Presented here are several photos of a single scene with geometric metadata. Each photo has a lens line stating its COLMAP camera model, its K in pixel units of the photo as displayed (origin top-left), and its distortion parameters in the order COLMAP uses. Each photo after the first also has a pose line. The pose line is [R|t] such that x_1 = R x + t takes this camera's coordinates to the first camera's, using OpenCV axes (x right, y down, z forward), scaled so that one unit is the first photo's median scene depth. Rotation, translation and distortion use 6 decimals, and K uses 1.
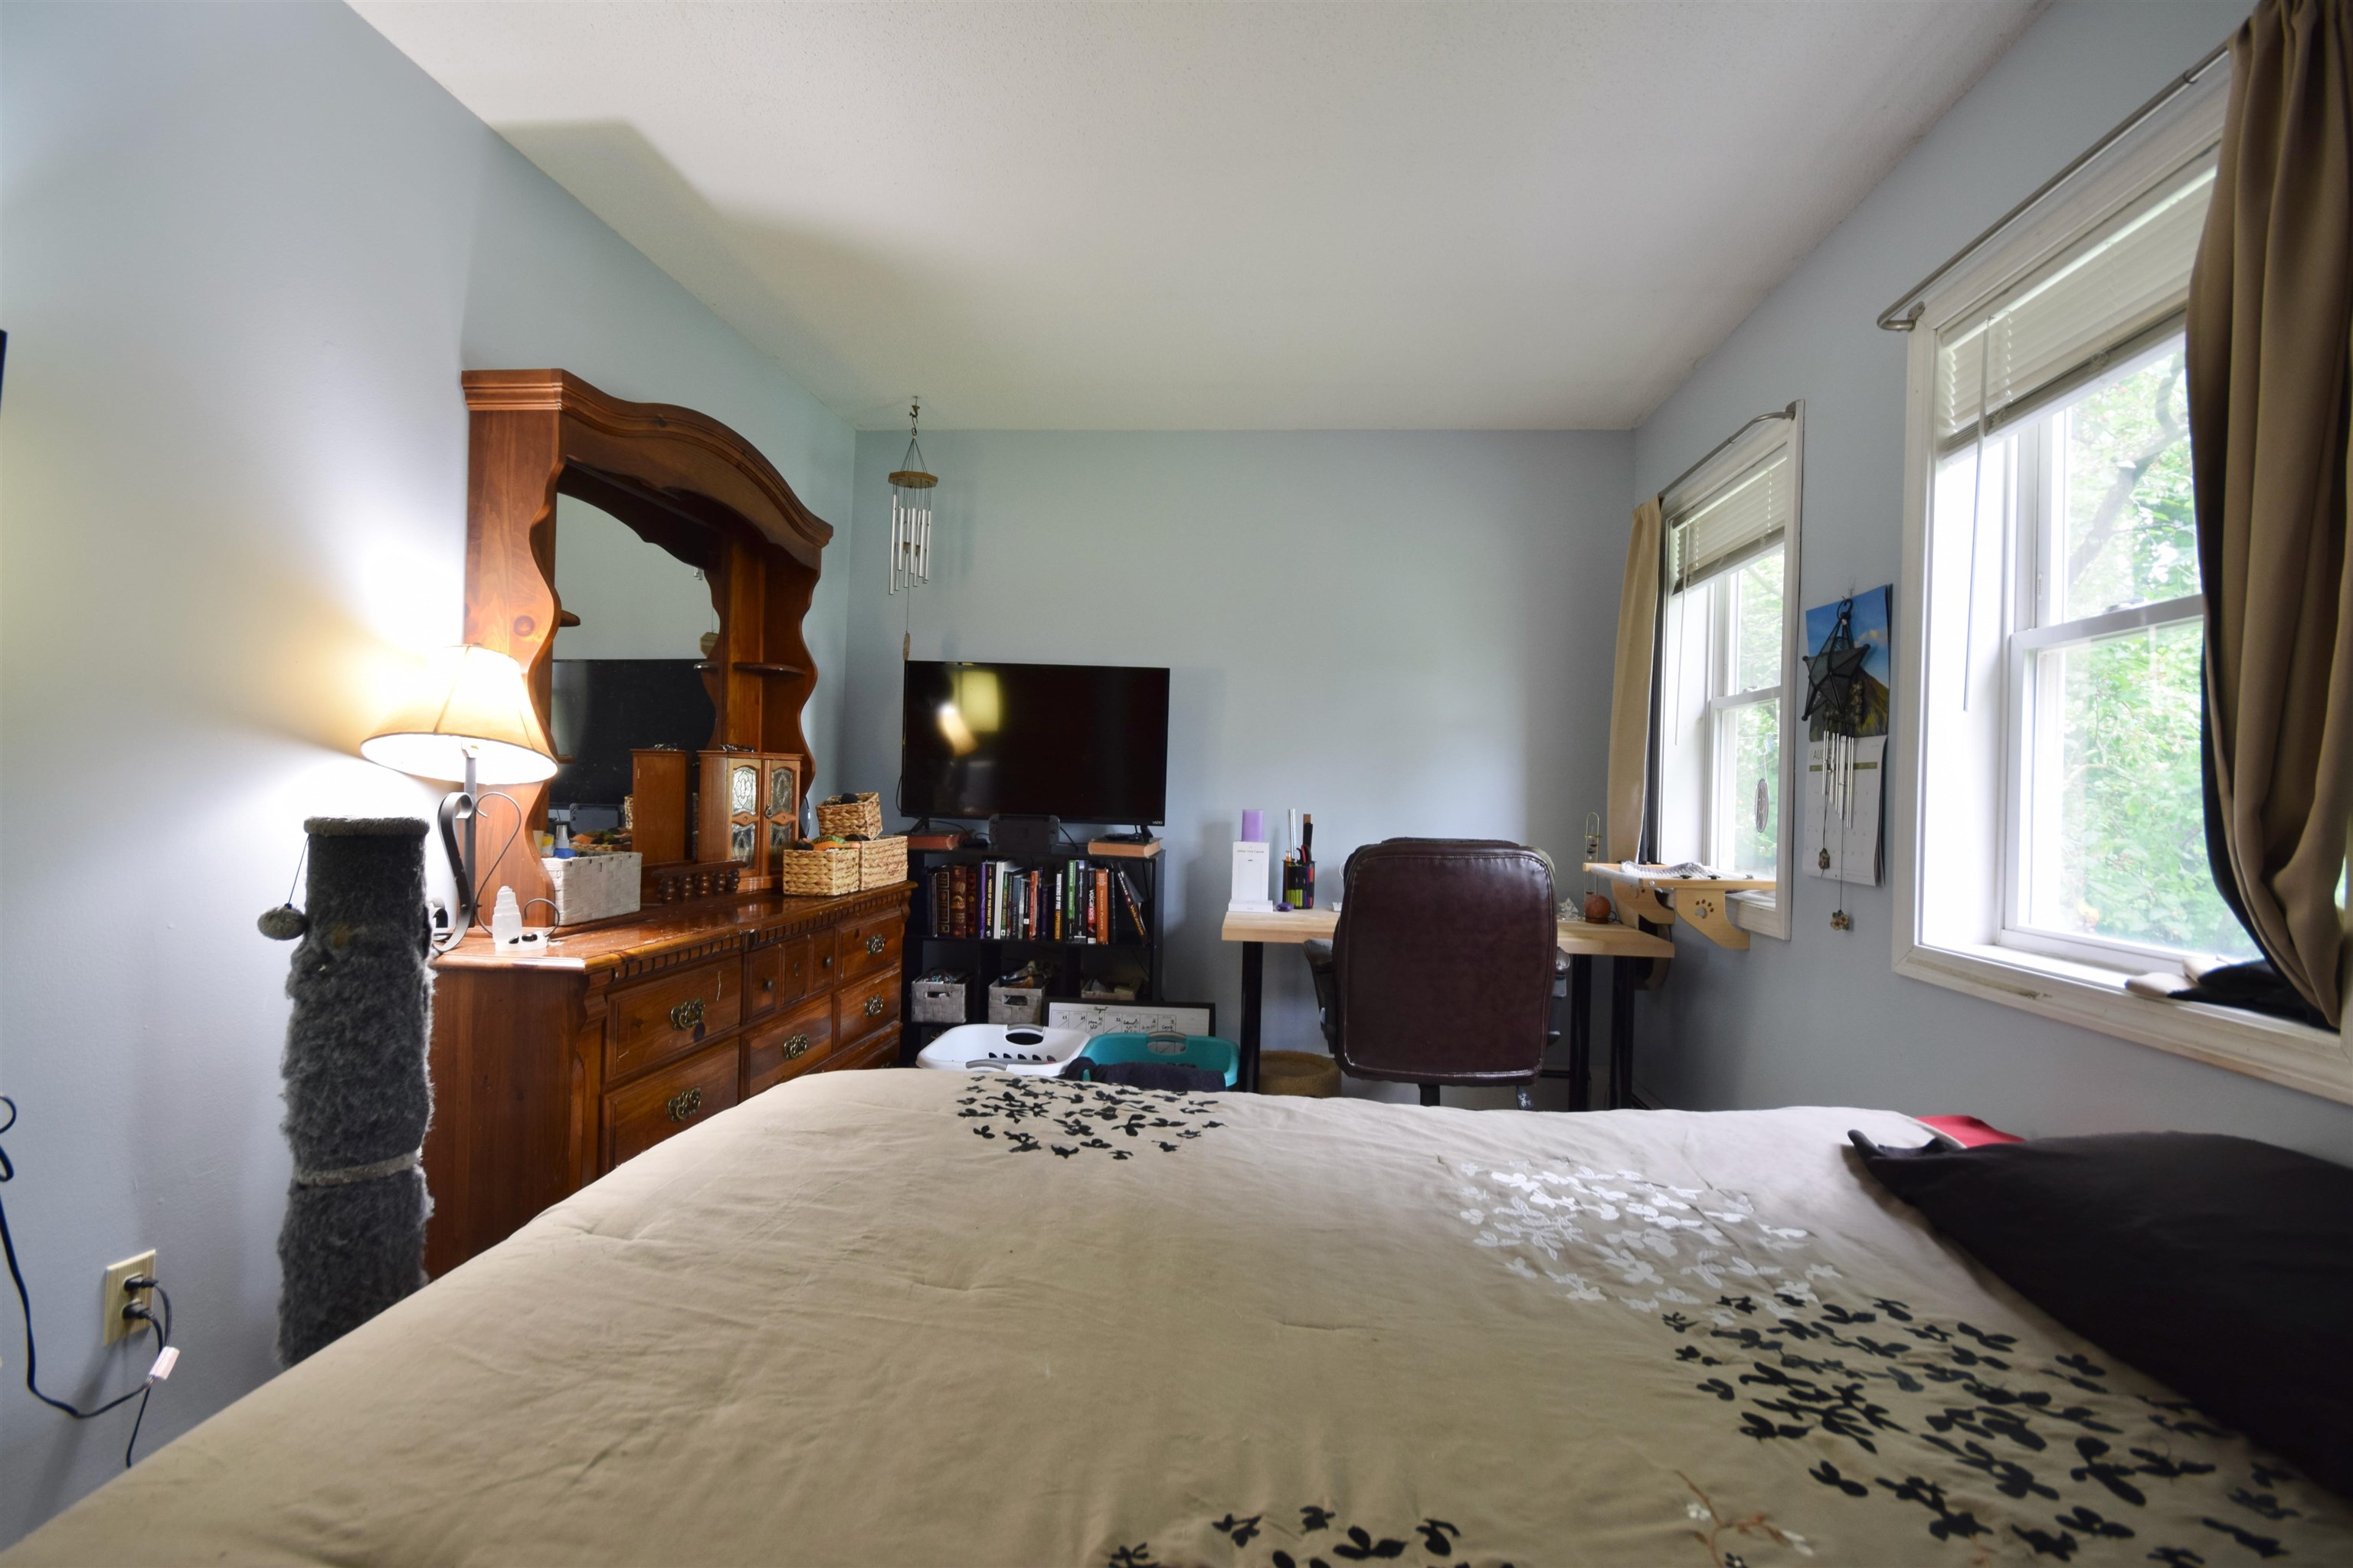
lens RADIAL K [[1049.1, 0, 1176.5], [0, 1049.1, 784.0], [0, 0, 1]] dist [0.016307, -0.014206]
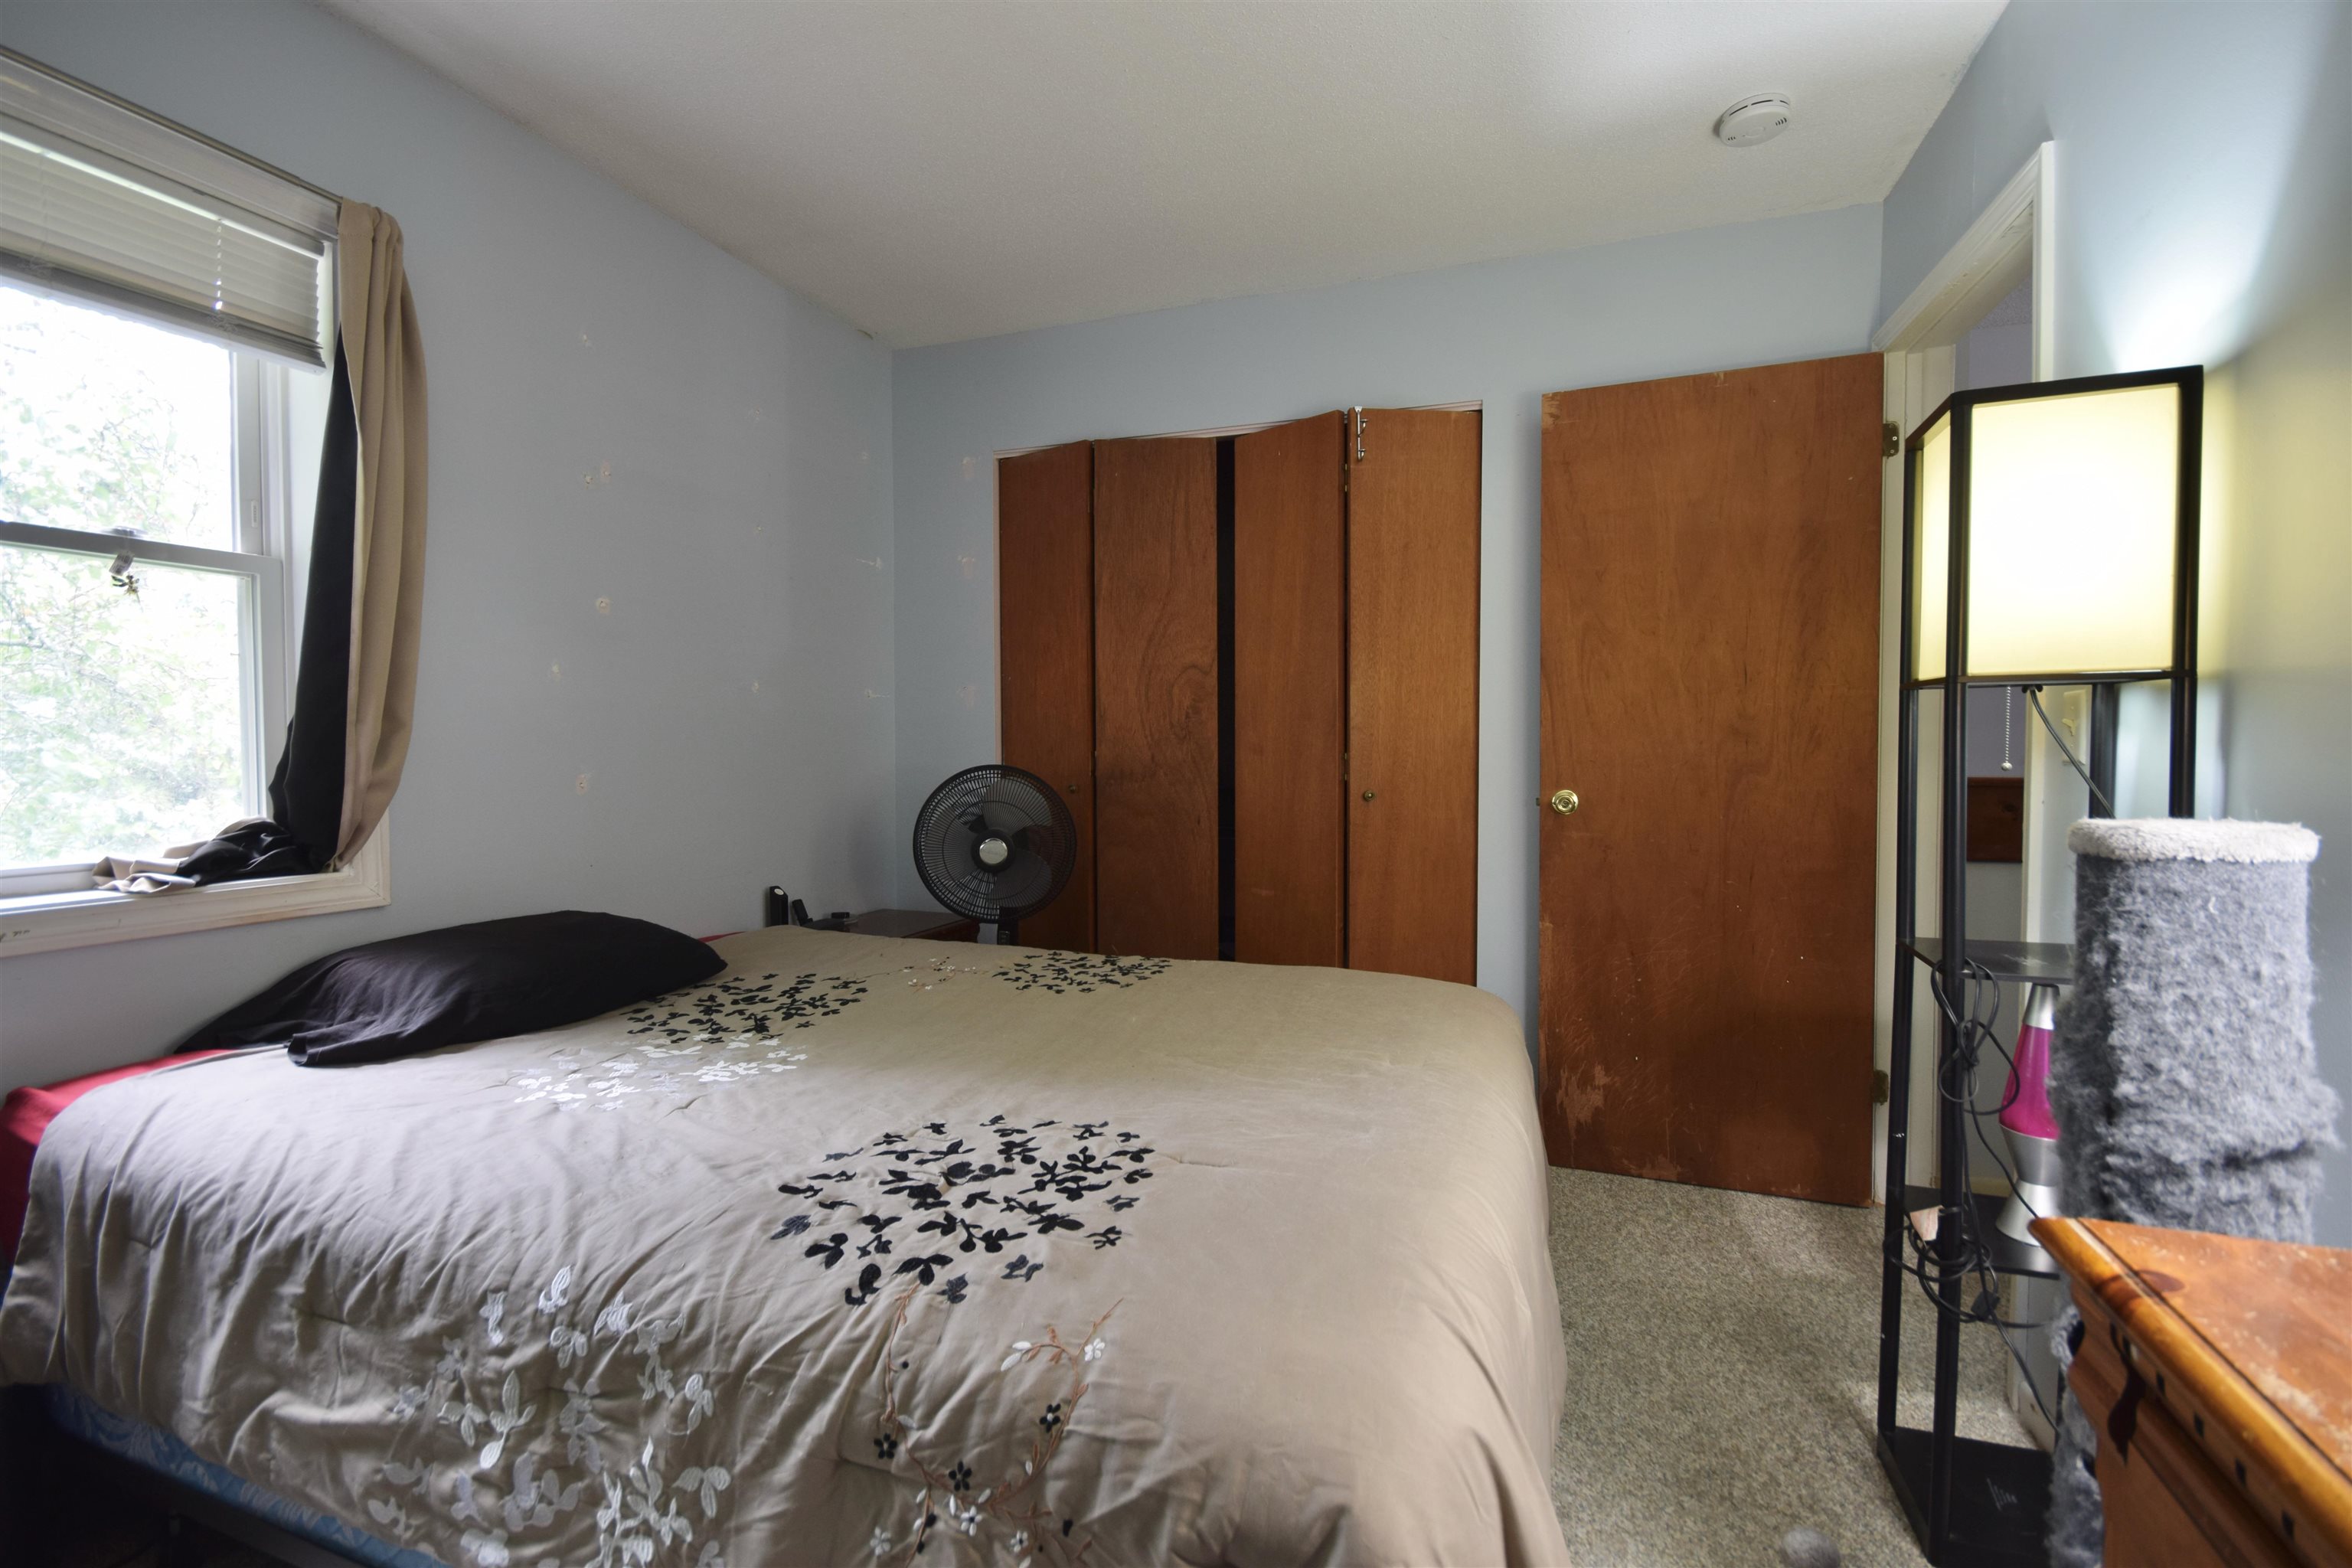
lens RADIAL K [[1037.1, 0, 1172.6], [0, 1037.1, 779.1], [0, 0, 1]] dist [0.023644, -0.019159]
pose [[-0.968862, -0.037817, 0.244696, -0.284273], [-0.031298, 0.999045, 0.030478, 0.005021], [-0.245615, 0.021871, -0.969121, 1.235750]]
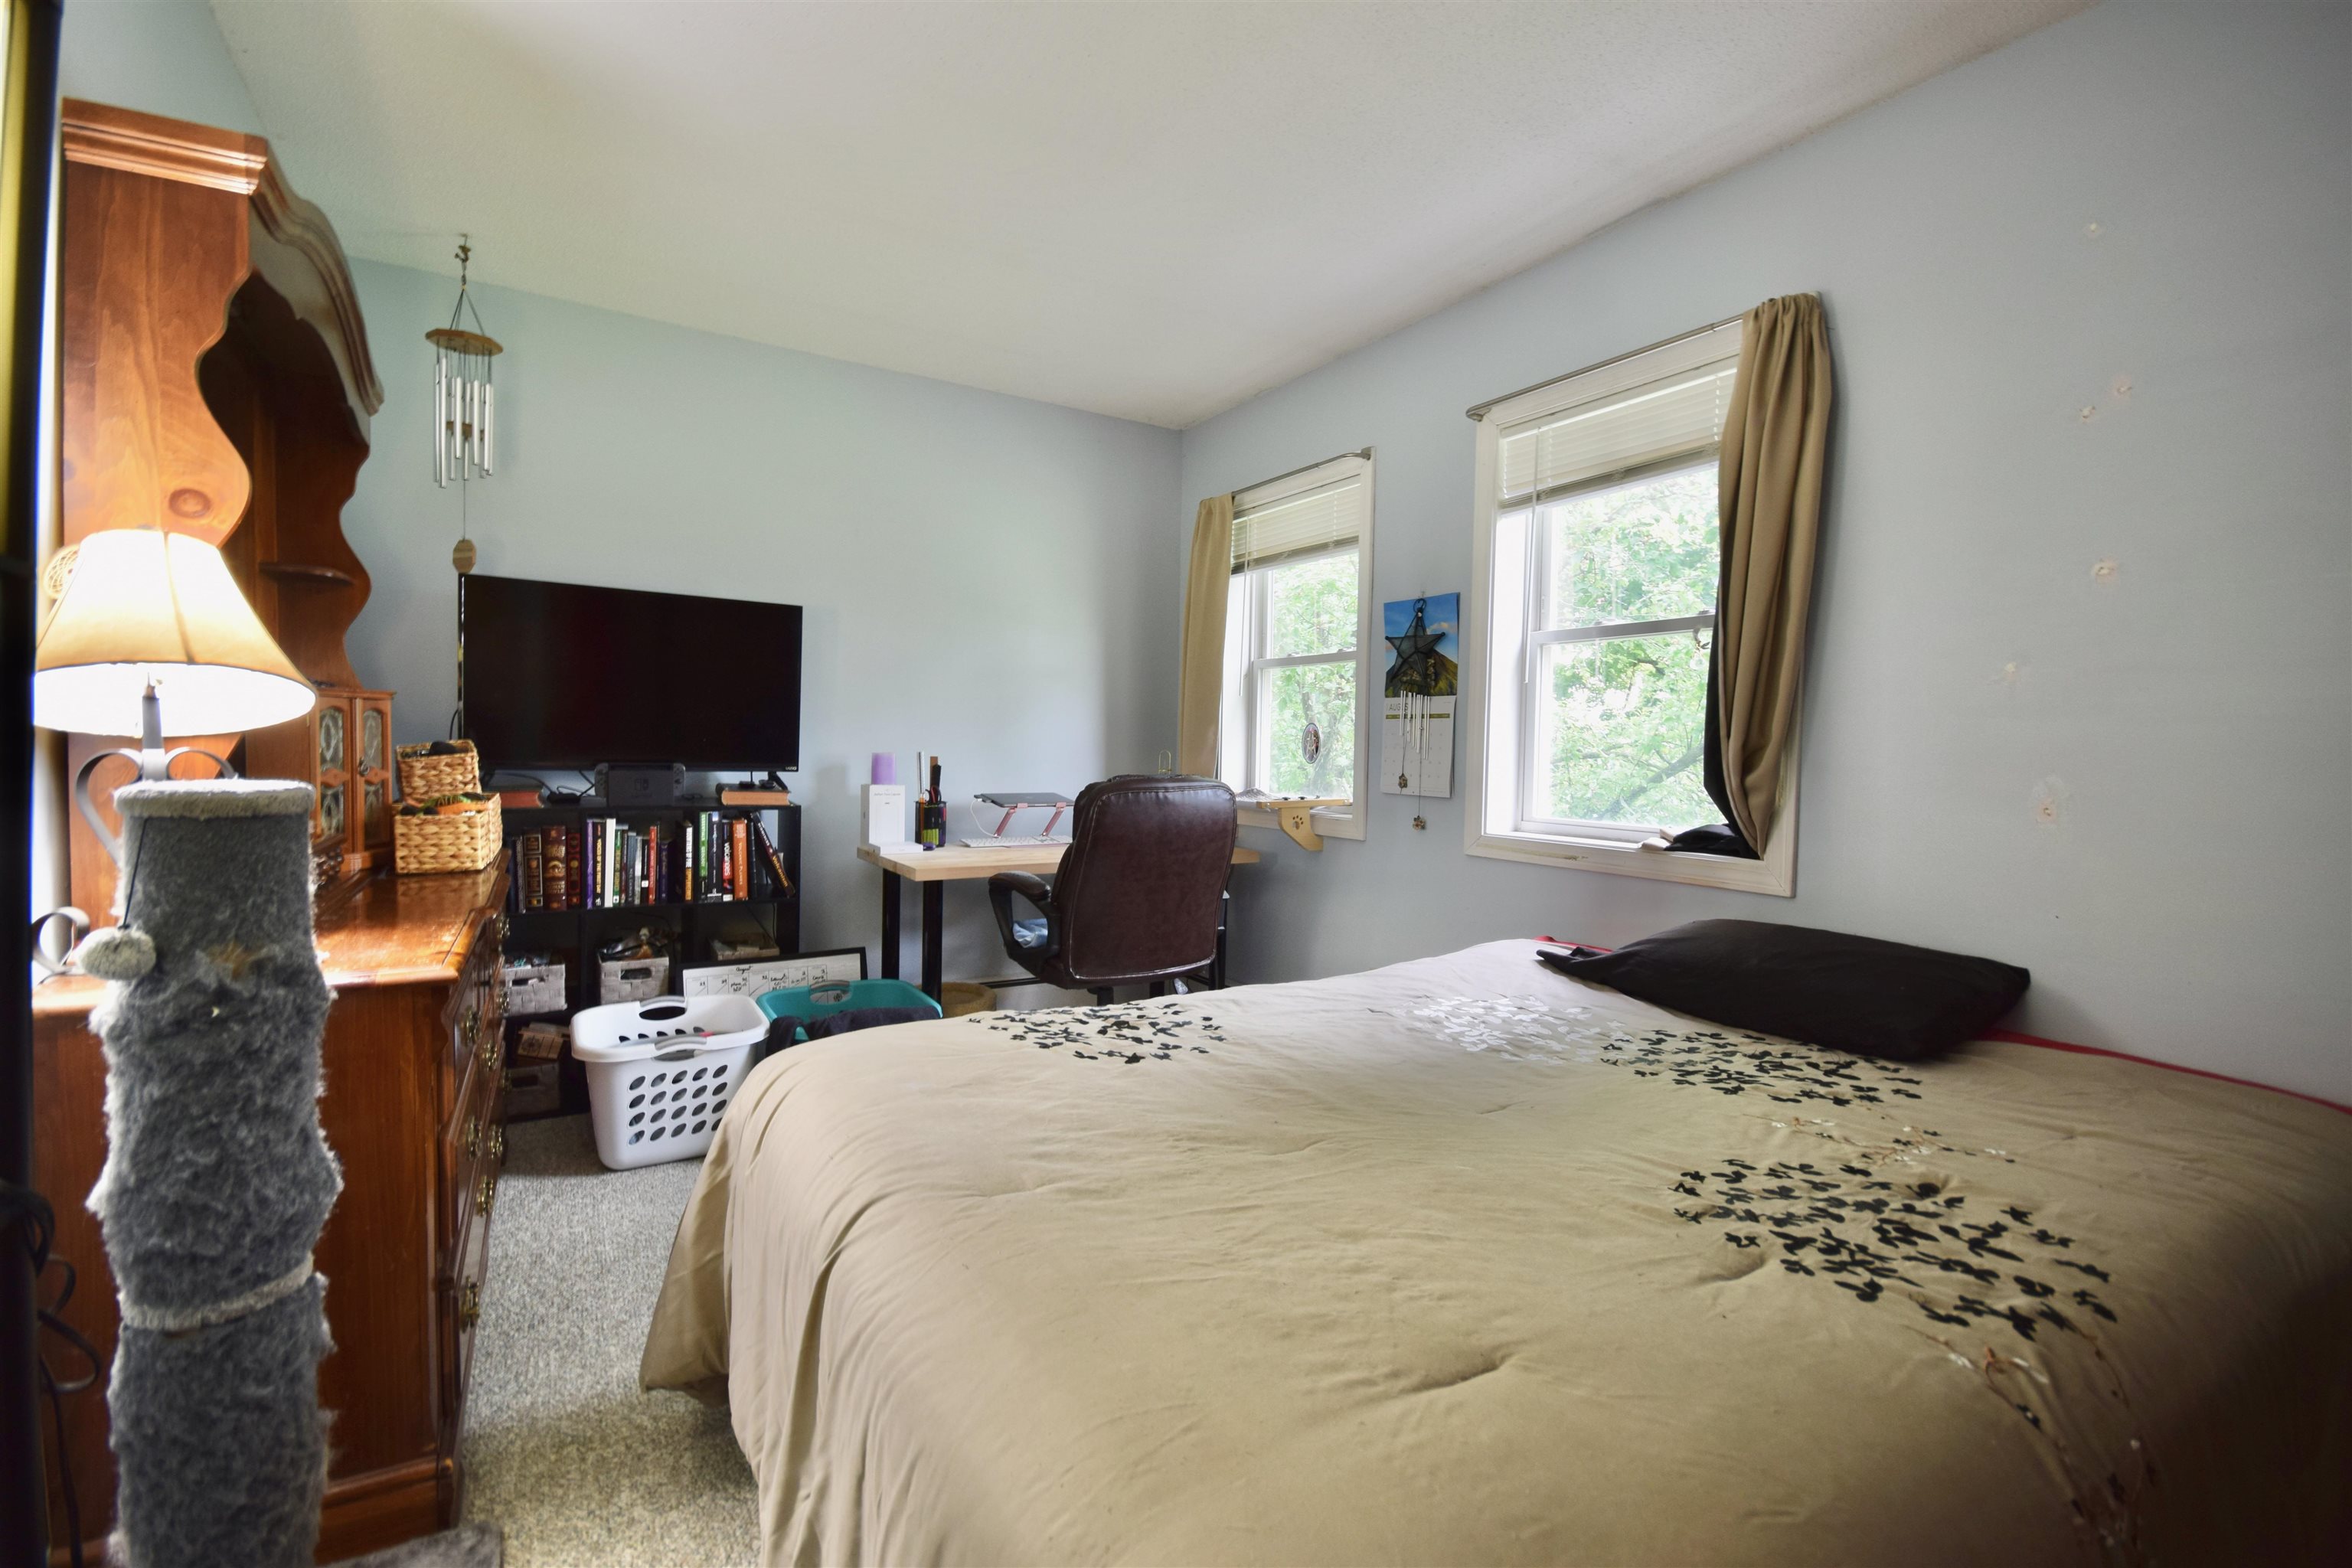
lens RADIAL K [[1033.4, 0, 1176.0], [0, 1033.4, 784.0], [0, 0, 1]] dist [0.000358, 0.000682]
pose [[0.799549, -0.036022, 0.599520, -0.501050], [-0.000518, 0.998158, 0.060666, -0.009859], [-0.600601, -0.048816, 0.798057, 0.069849]]
